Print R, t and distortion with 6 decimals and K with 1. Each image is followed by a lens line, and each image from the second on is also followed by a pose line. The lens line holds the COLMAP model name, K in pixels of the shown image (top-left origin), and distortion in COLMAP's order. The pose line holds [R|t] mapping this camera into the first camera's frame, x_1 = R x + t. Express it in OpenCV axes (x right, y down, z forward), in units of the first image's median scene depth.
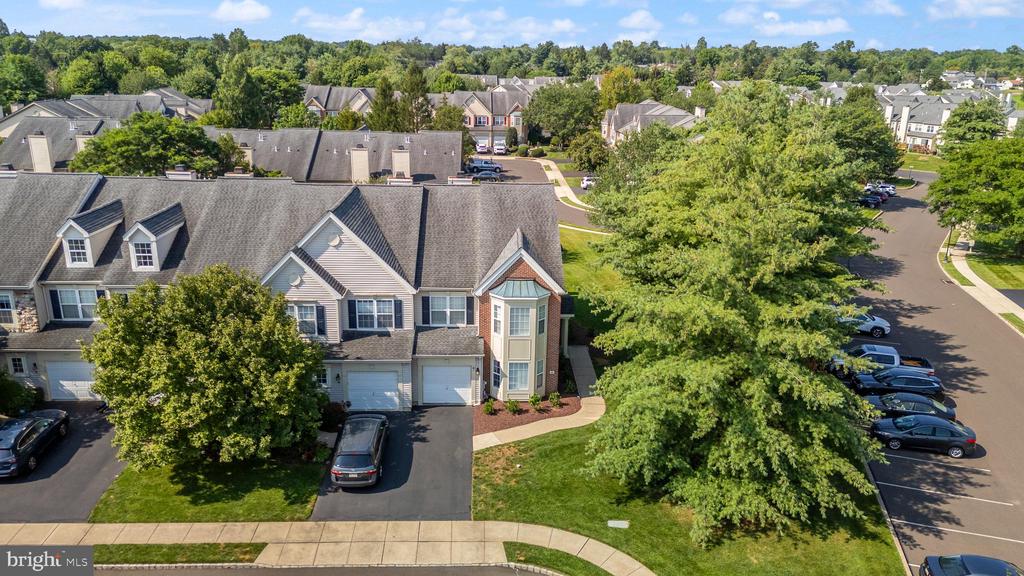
lens RADIAL K [[722.5, 0, 512.0], [0, 722.5, 288.0], [0, 0, 1]] dist [0.005333, 0.002370]
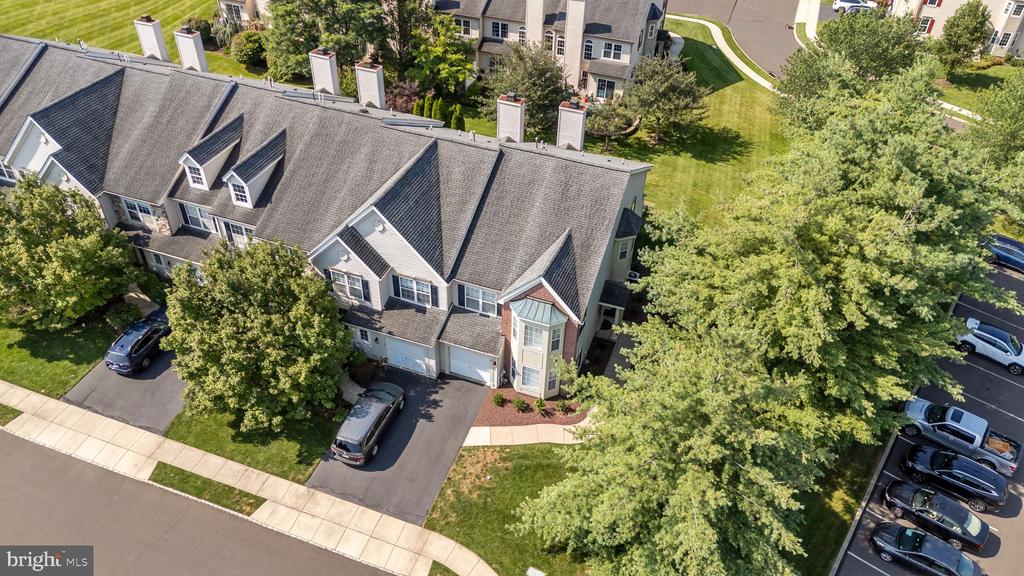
lens RADIAL K [[722.5, 0, 512.0], [0, 722.5, 288.0], [0, 0, 1]] dist [0.005333, 0.002370]
pose [[0.927241, 0.244045, -0.284017, 0.254056], [-0.126969, 0.918431, 0.374651, -0.395208], [0.352282, -0.311330, 0.882593, 0.095158]]
